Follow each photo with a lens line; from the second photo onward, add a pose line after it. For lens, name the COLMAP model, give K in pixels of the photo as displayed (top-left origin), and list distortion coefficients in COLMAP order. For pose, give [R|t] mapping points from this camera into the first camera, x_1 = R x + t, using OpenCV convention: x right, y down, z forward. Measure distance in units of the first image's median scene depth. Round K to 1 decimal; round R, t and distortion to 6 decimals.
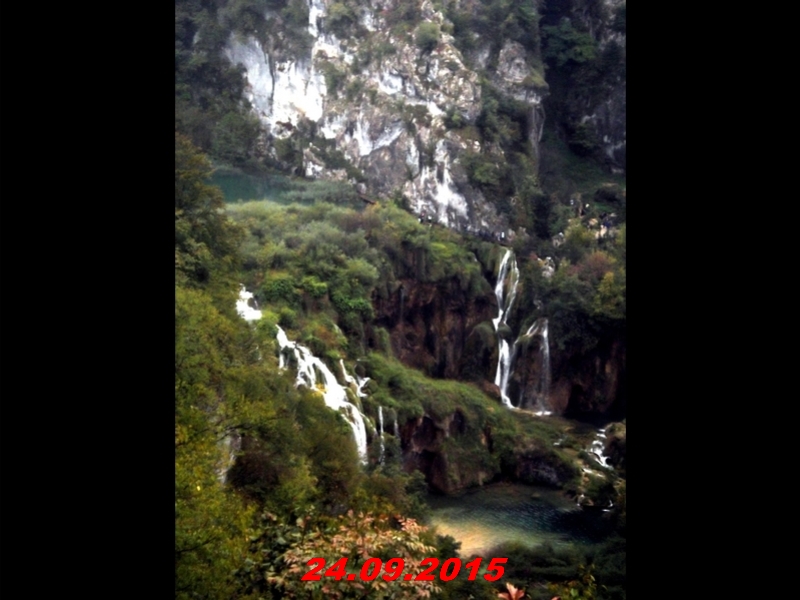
lens RADIAL K [[1362.3, 0, 400.0], [0, 1362.3, 300.0], [0, 0, 1]] dist [0.103493, -0.012127]
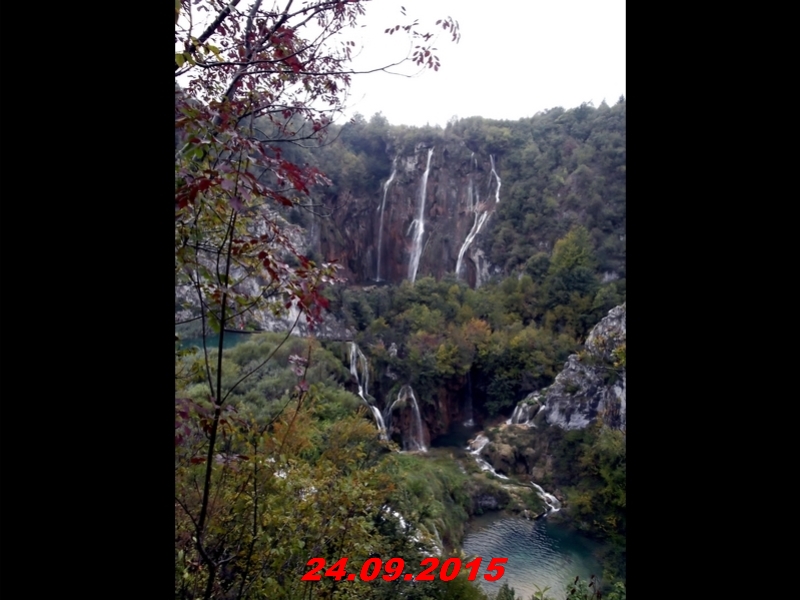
lens RADIAL K [[500.5, 0, 400.0], [0, 500.5, 300.0], [0, 0, 1]] dist [-0.000808, 0.000573]
pose [[0.782352, -0.182716, 0.595432, -0.187043], [0.202478, 0.978687, 0.034282, -0.088720], [-0.589005, 0.093741, 0.802674, 0.531579]]
